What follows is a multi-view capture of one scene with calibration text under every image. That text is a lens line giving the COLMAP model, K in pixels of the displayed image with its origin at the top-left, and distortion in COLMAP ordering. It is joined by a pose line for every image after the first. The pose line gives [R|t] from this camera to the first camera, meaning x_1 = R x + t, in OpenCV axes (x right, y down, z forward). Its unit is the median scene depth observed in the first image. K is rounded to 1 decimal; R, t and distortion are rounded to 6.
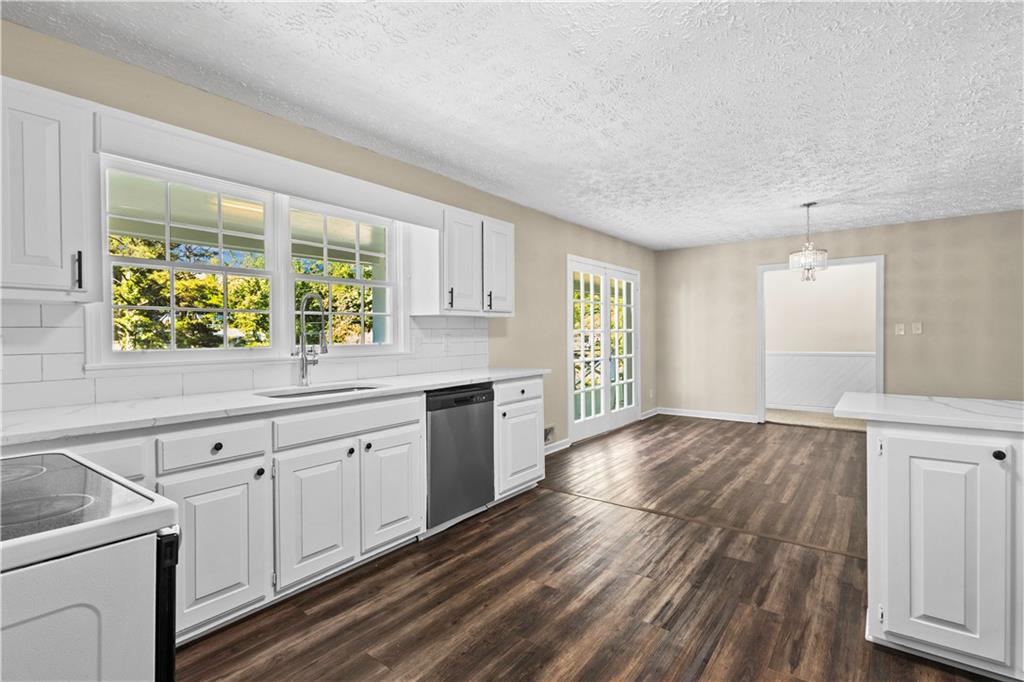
lens RADIAL K [[480.7, 0, 513.3], [0, 480.7, 319.5], [0, 0, 1]] dist [0.001903, -0.000065]
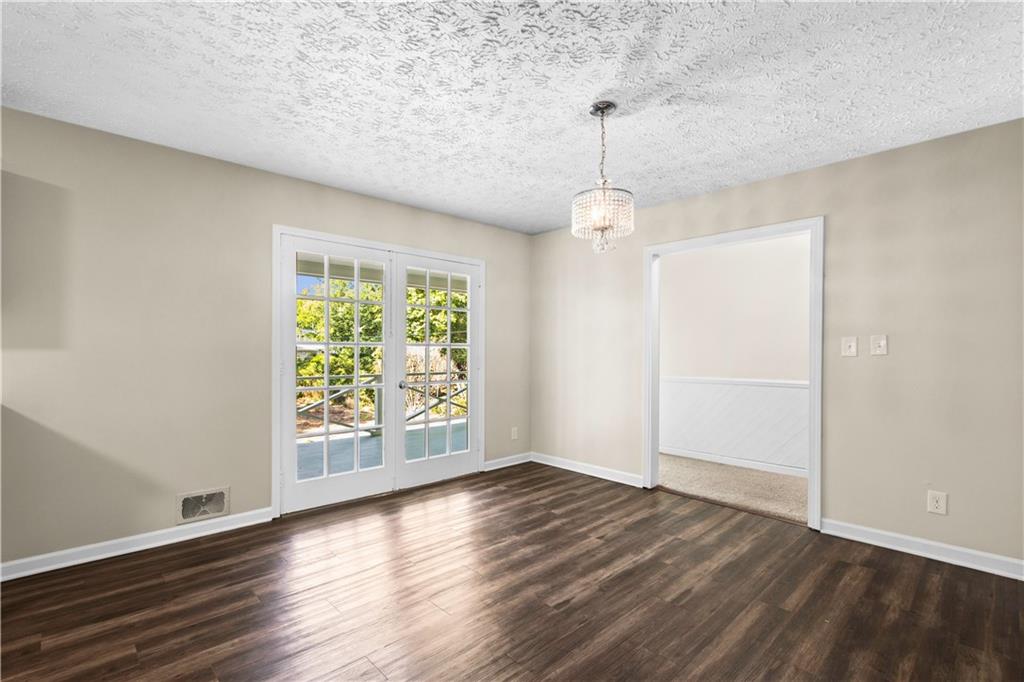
lens RADIAL K [[469.9, 0, 512.0], [0, 469.9, 341.0], [0, 0, 1]] dist [0.003716, 0.000328]
pose [[0.987932, 0.010464, -0.154531, 0.458432], [-0.008536, 0.999877, 0.013135, 0.008883], [0.154650, -0.011658, 0.987901, 0.361116]]
